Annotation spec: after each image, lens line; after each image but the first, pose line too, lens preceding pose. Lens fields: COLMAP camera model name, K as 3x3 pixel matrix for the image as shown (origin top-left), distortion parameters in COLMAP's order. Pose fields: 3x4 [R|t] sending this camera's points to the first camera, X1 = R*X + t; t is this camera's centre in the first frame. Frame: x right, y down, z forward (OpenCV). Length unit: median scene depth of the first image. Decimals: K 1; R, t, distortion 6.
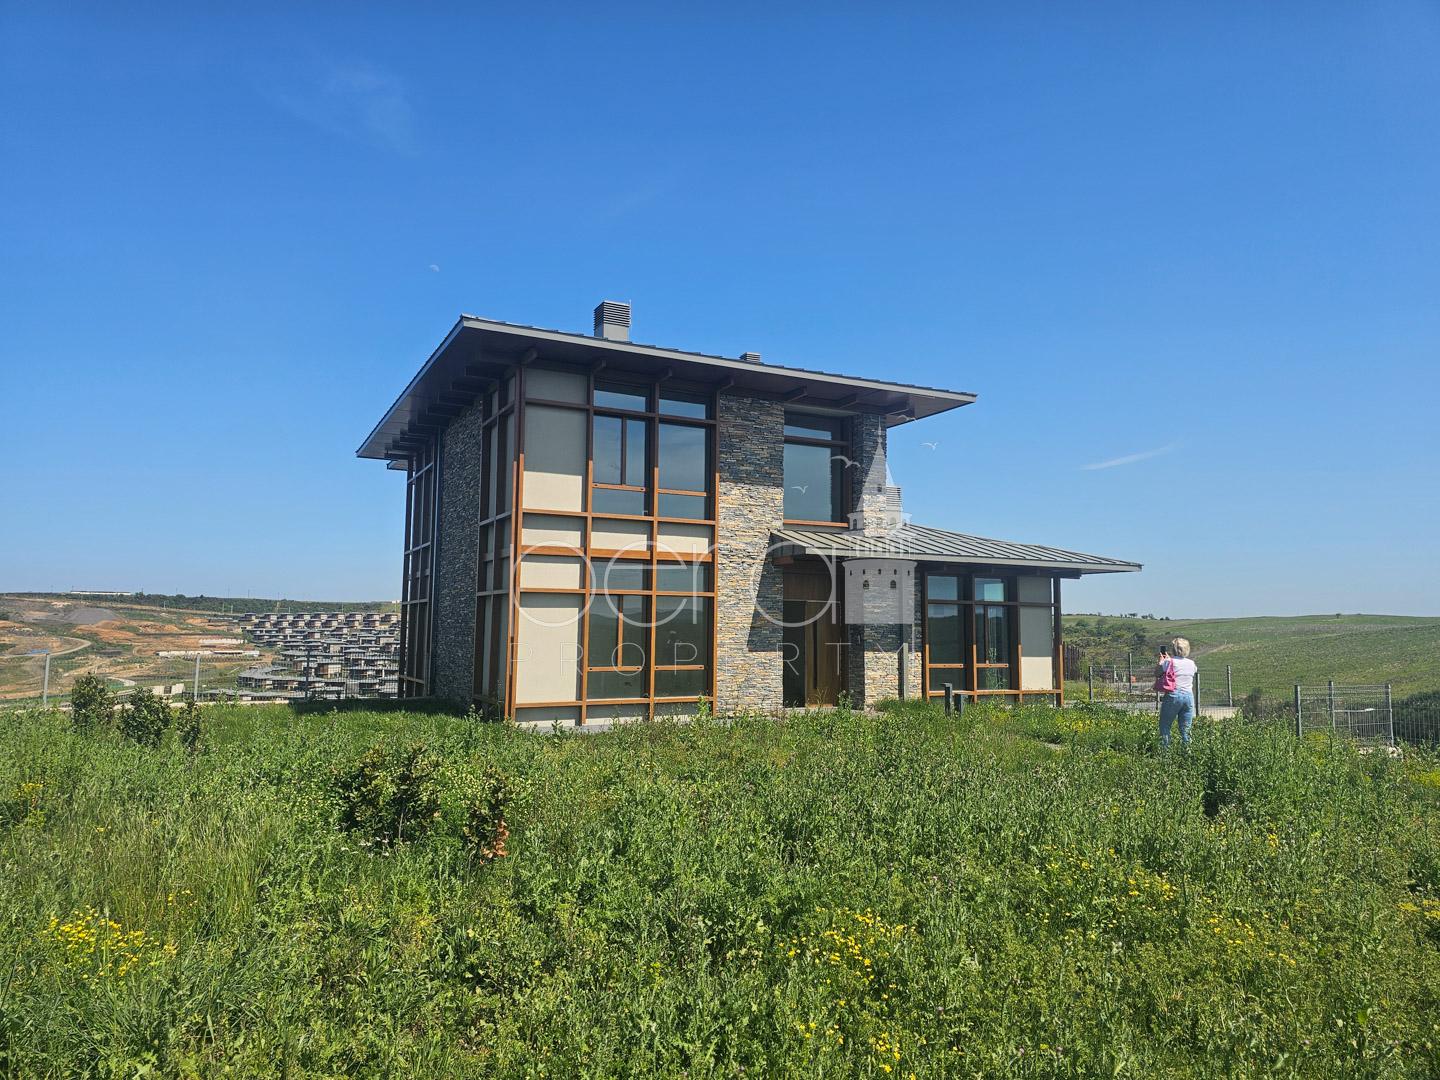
lens RADIAL K [[957.2, 0, 723.5], [0, 957.2, 541.3], [0, 0, 1]] dist [0.079230, -0.072228]
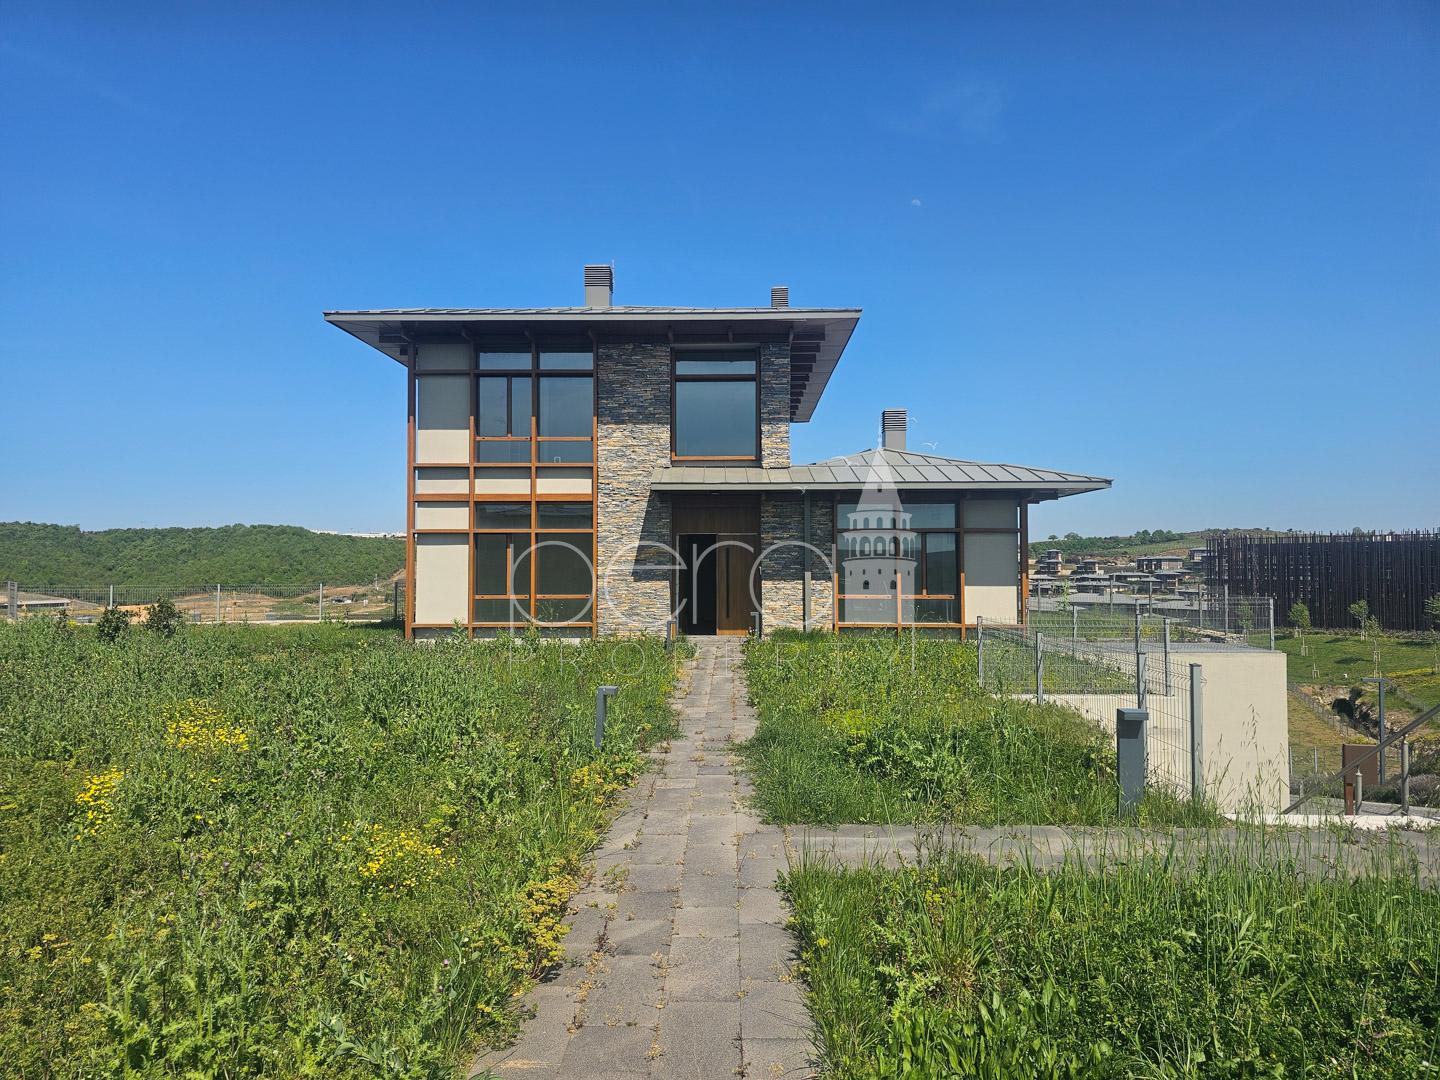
lens RADIAL K [[957.2, 0, 723.5], [0, 957.2, 541.3], [0, 0, 1]] dist [0.079230, -0.072228]
pose [[0.879887, -0.022723, -0.474640, 0.628222], [0.053967, 0.997172, 0.052307, 0.018365], [0.472109, -0.071639, 0.878624, 0.105050]]
